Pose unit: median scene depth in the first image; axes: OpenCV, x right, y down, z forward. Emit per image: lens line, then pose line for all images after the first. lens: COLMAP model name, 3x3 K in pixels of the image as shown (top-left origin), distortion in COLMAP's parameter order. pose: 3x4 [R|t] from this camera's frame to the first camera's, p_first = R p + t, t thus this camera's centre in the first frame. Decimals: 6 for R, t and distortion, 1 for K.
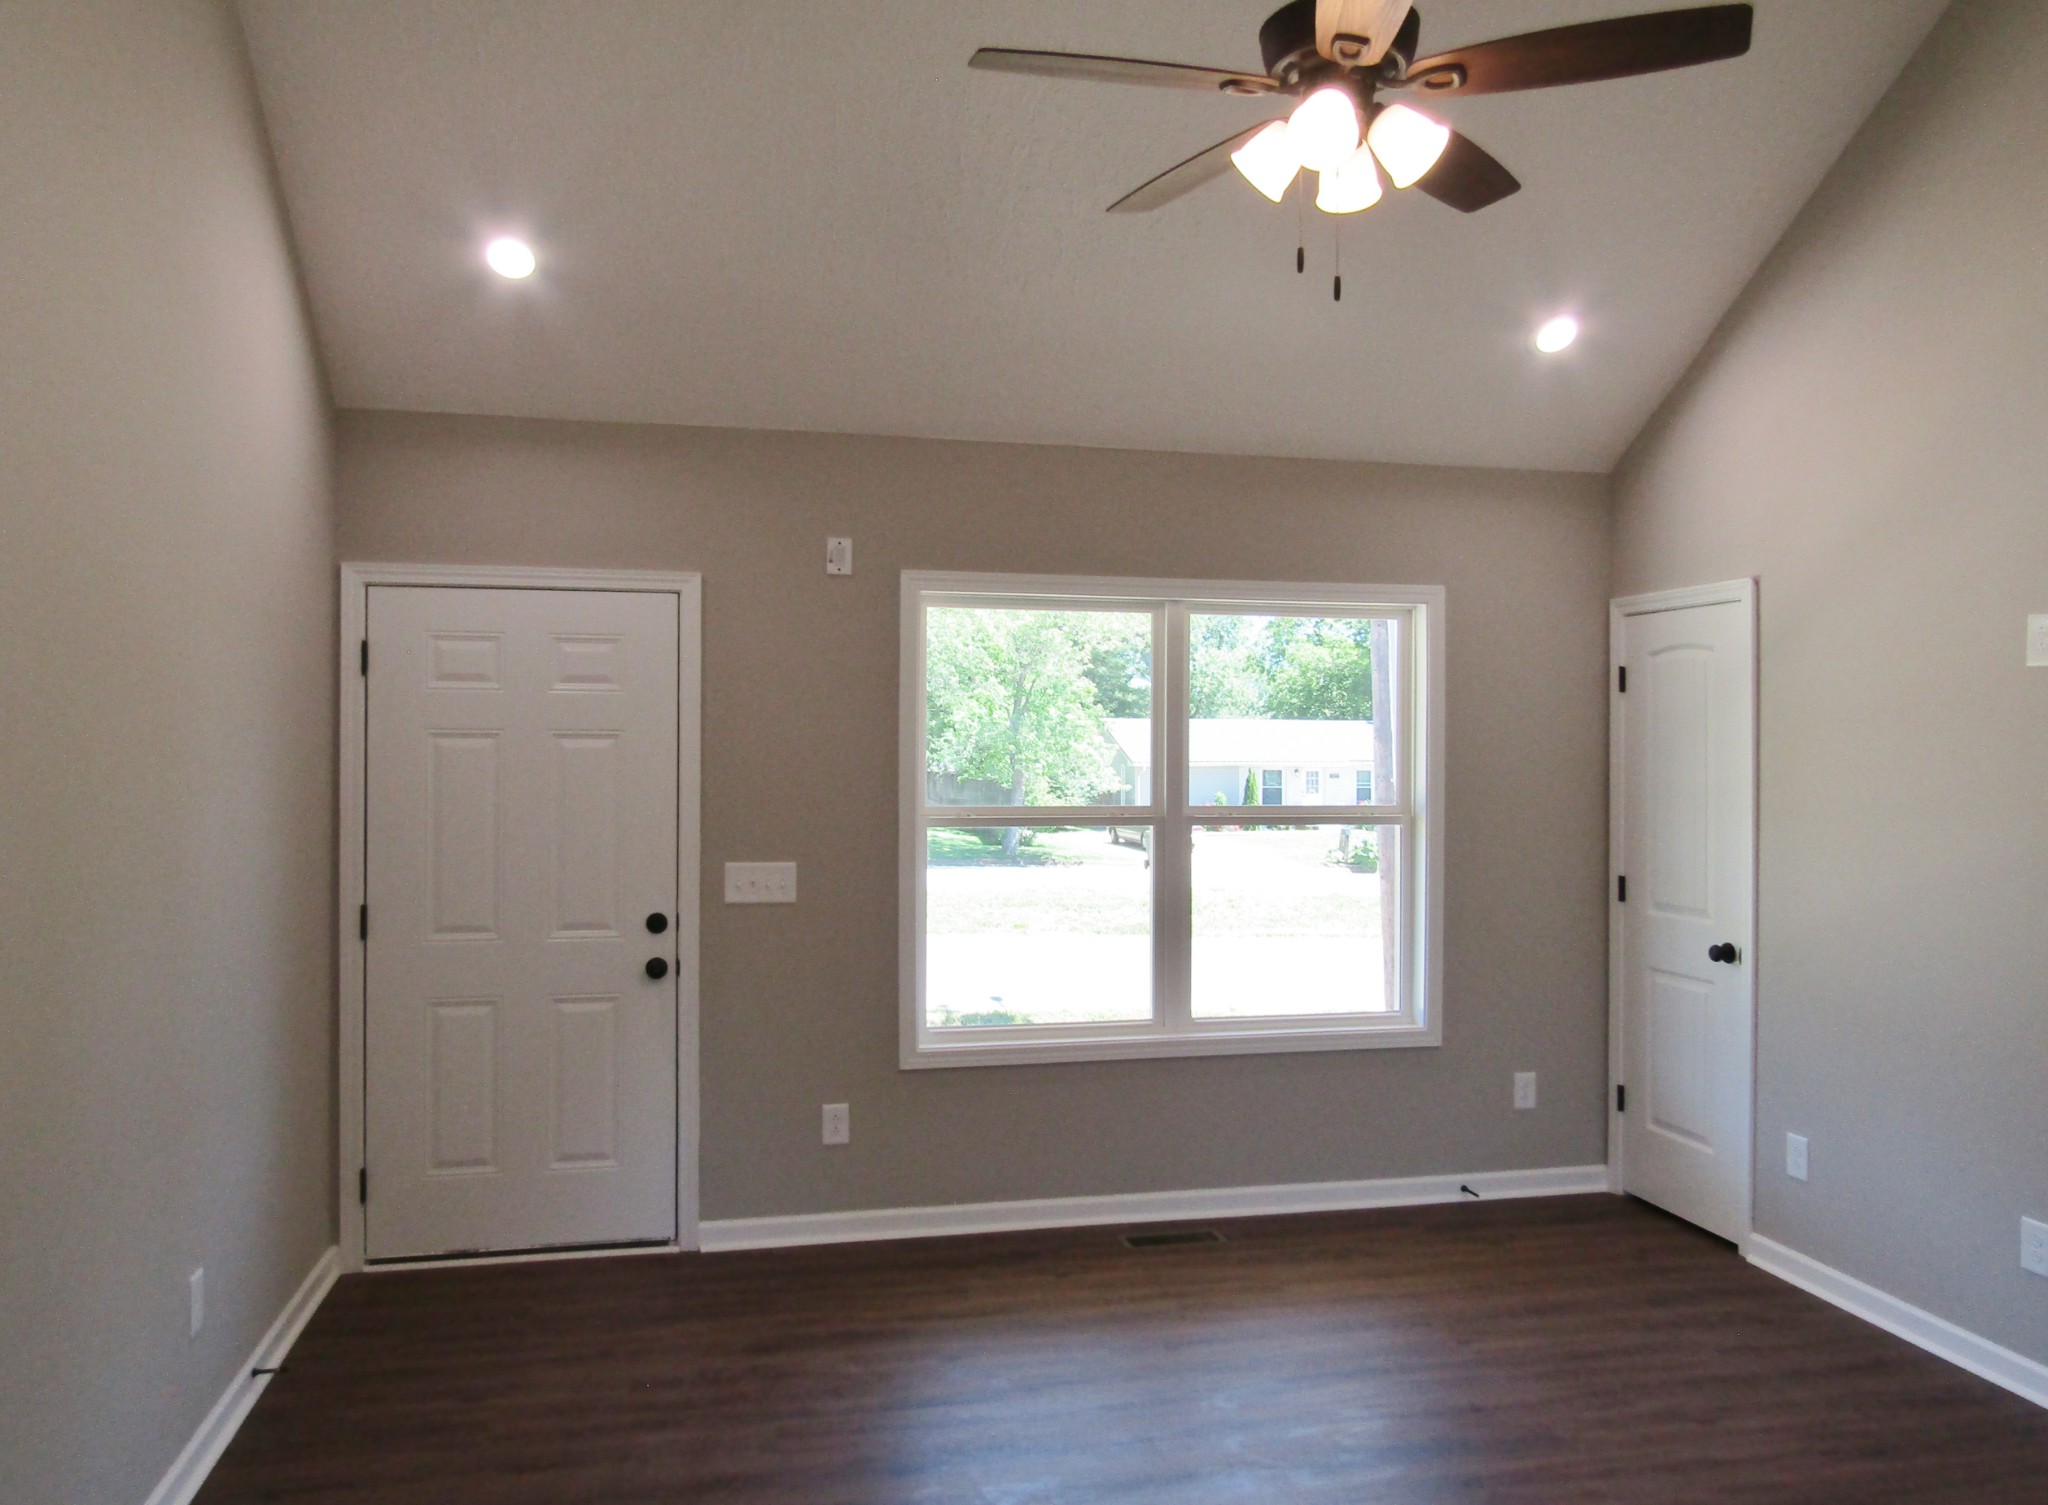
lens RADIAL K [[1543.6, 0, 1036.6], [0, 1543.6, 751.1], [0, 0, 1]] dist [-0.001606, 0.005191]
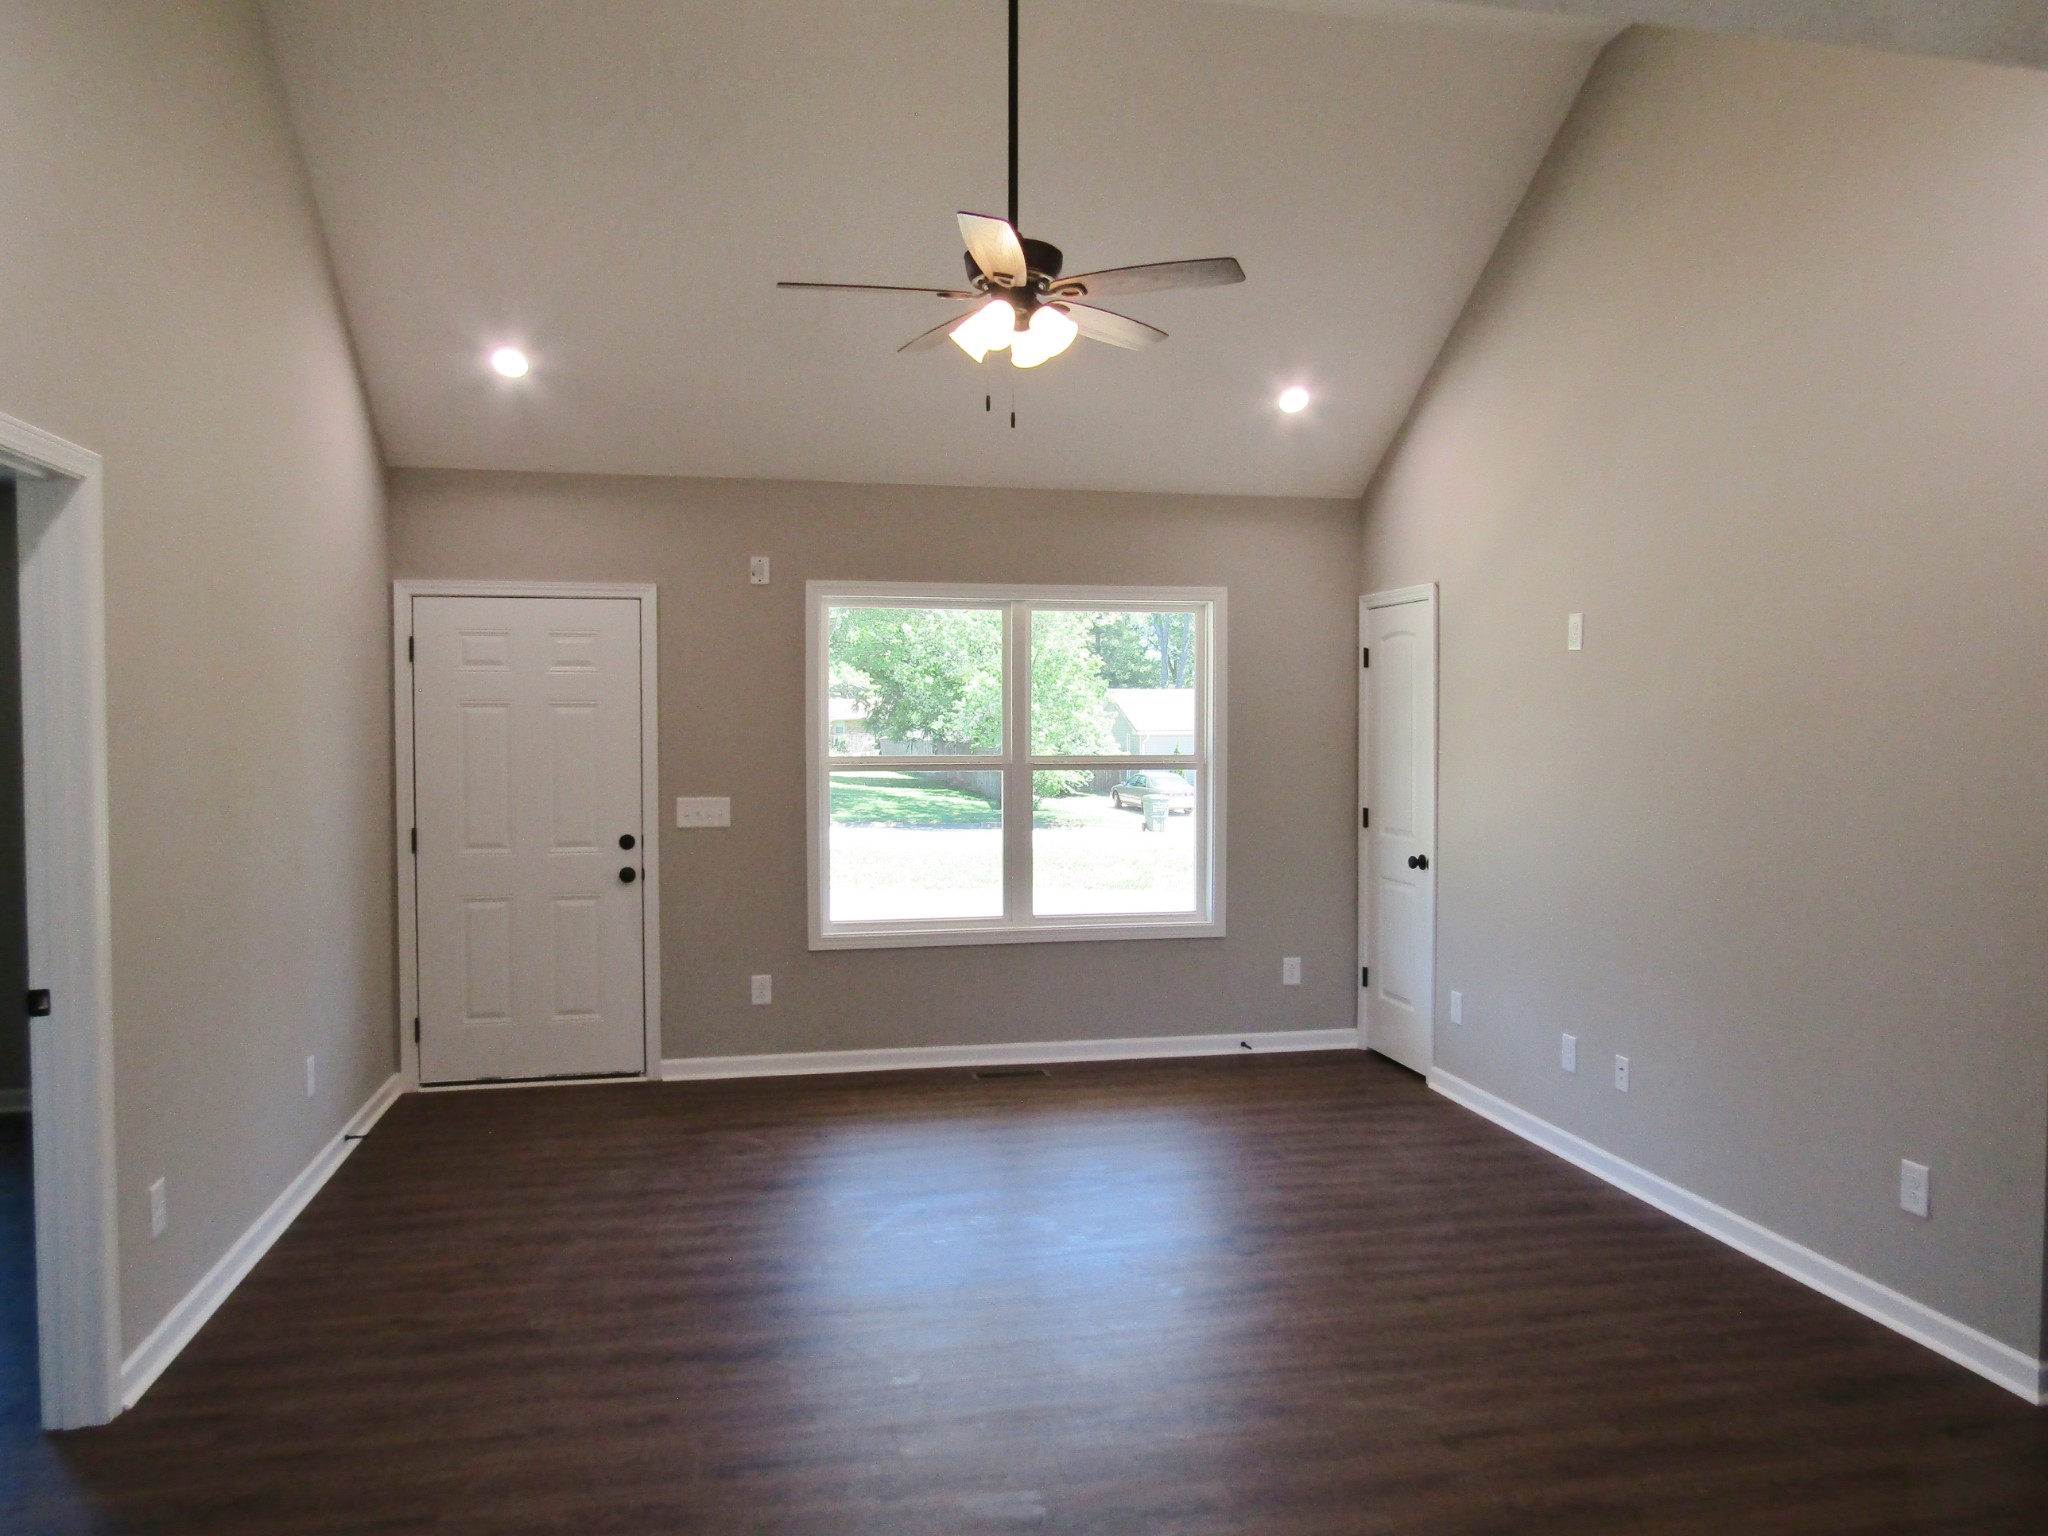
lens RADIAL K [[1468.4, 0, 1015.7], [0, 1468.4, 768.3], [0, 0, 1]] dist [0.004161, -0.002525]
pose [[0.999797, -0.004671, -0.019581, 0.123059], [0.005307, 0.999456, 0.032550, 0.005785], [0.019418, -0.032647, 0.999278, -0.289077]]
